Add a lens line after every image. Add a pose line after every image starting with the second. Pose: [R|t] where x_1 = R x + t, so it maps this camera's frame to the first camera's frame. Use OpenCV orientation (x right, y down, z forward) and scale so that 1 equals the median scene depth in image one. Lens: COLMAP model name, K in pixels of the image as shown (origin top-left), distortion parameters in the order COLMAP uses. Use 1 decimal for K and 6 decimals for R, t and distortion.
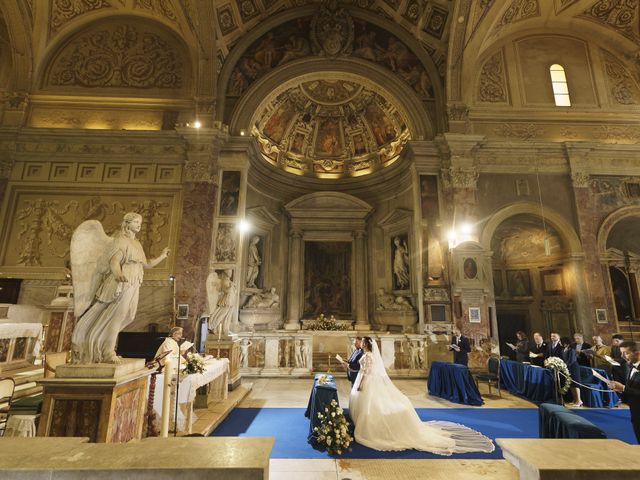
lens RADIAL K [[323.3, 0, 325.3], [0, 323.3, 243.9], [0, 0, 1]] dist [-0.002925, 0.000284]
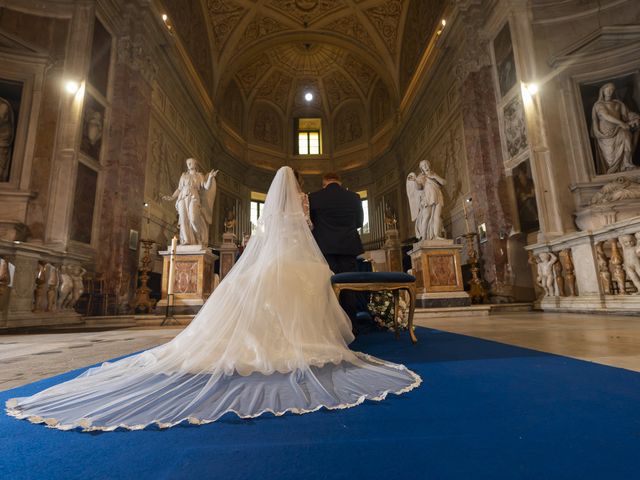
lens RADIAL K [[323.3, 0, 325.3], [0, 323.3, 243.9], [0, 0, 1]] dist [-0.002925, 0.000284]
pose [[0.017599, -0.188867, -0.981845, 0.299860], [0.238866, 0.954356, -0.179298, 0.246335], [0.970893, -0.231374, 0.061910, 0.476815]]
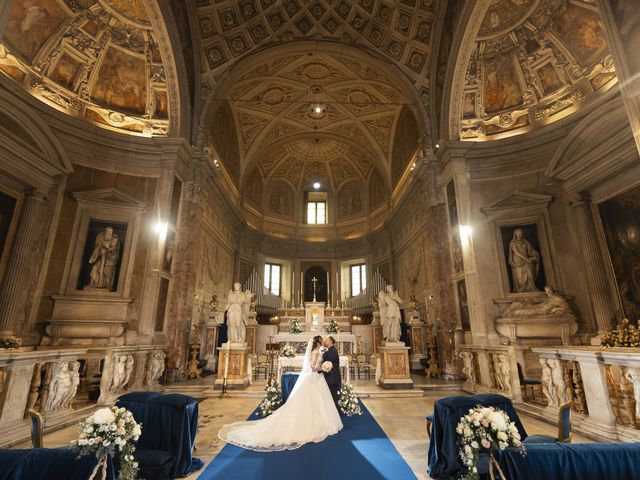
lens RADIAL K [[336.7, 0, 326.6], [0, 336.7, 242.2], [0, 0, 1]] dist [-0.000701, -0.000221]
pose [[0.004544, -0.284379, -0.958701, 0.651692], [0.212182, 0.937155, -0.276982, 0.155735], [0.977220, -0.202161, 0.064598, 0.515697]]
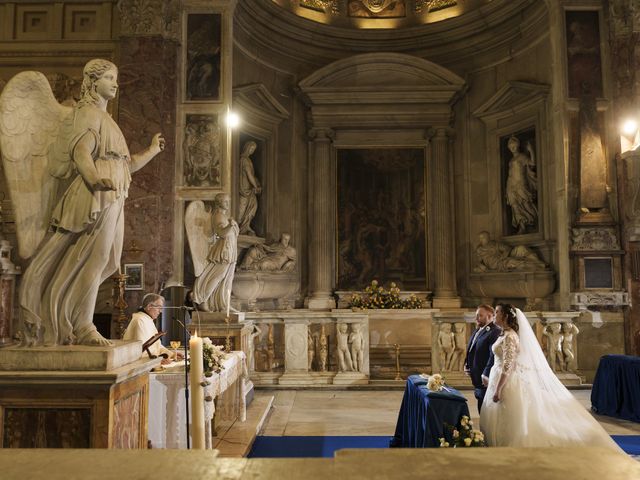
lens RADIAL K [[579.9, 0, 321.3], [0, 579.9, 237.3], [0, 0, 1]] dist [0.004148, 0.003662]
pose [[0.999359, -0.017318, -0.031335, -0.074663], [0.020957, 0.992575, 0.119817, 0.025709], [0.029027, -0.120397, 0.992301, 0.025172]]
